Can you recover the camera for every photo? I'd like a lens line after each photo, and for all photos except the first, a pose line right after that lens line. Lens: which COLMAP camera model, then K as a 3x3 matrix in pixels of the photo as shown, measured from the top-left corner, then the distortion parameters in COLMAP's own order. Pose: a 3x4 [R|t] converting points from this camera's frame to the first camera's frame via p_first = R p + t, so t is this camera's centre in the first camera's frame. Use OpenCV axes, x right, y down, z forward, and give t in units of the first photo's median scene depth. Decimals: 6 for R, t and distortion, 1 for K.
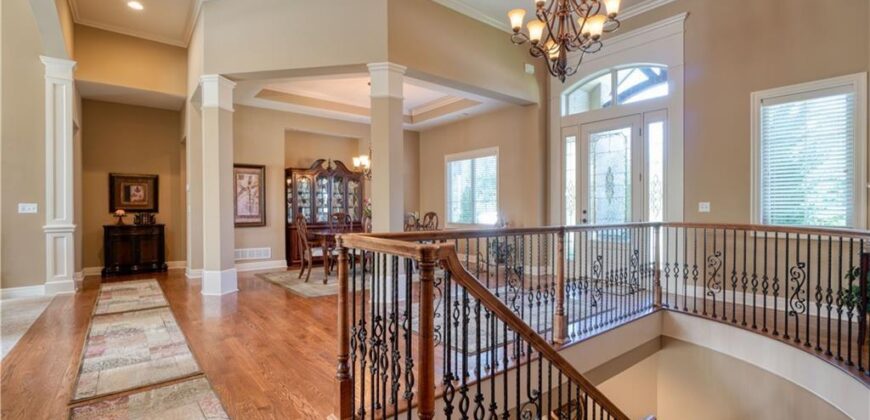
lens RADIAL K [[385.4, 0, 427.7], [0, 385.4, 214.2], [0, 0, 1]] dist [-0.004375, 0.000149]
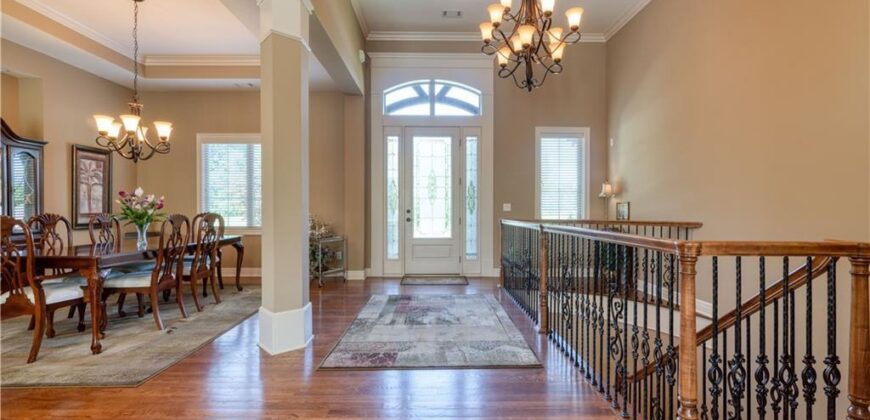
lens RADIAL K [[385.4, 0, 436.9], [0, 385.4, 211.5], [0, 0, 1]] dist [-0.004375, 0.000149]
pose [[0.610624, -0.004031, 0.791910, -0.308773], [0.007771, 0.999969, -0.000902, -0.003120], [-0.791883, 0.006705, 0.610637, 0.254588]]
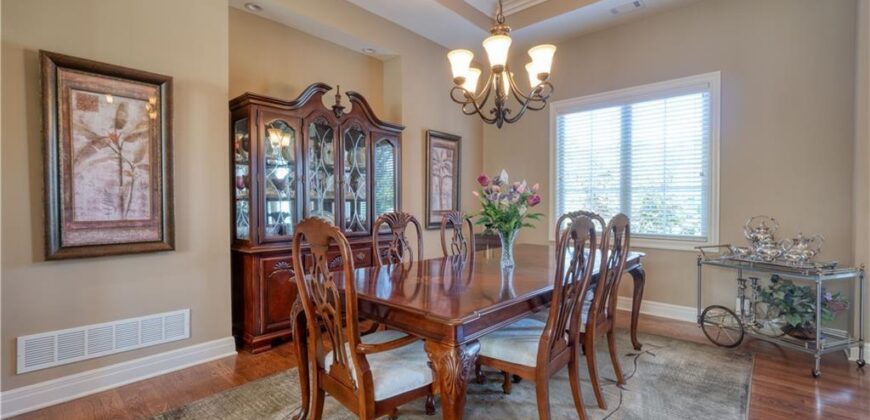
lens RADIAL K [[385.4, 0, 433.9], [0, 385.4, 211.2], [0, 0, 1]] dist [-0.004375, 0.000149]
pose [[0.986655, 0.000299, 0.162823, -0.244800], [-0.001072, 0.999989, 0.004658, -0.007318], [-0.162820, -0.004770, 0.986644, 0.619188]]
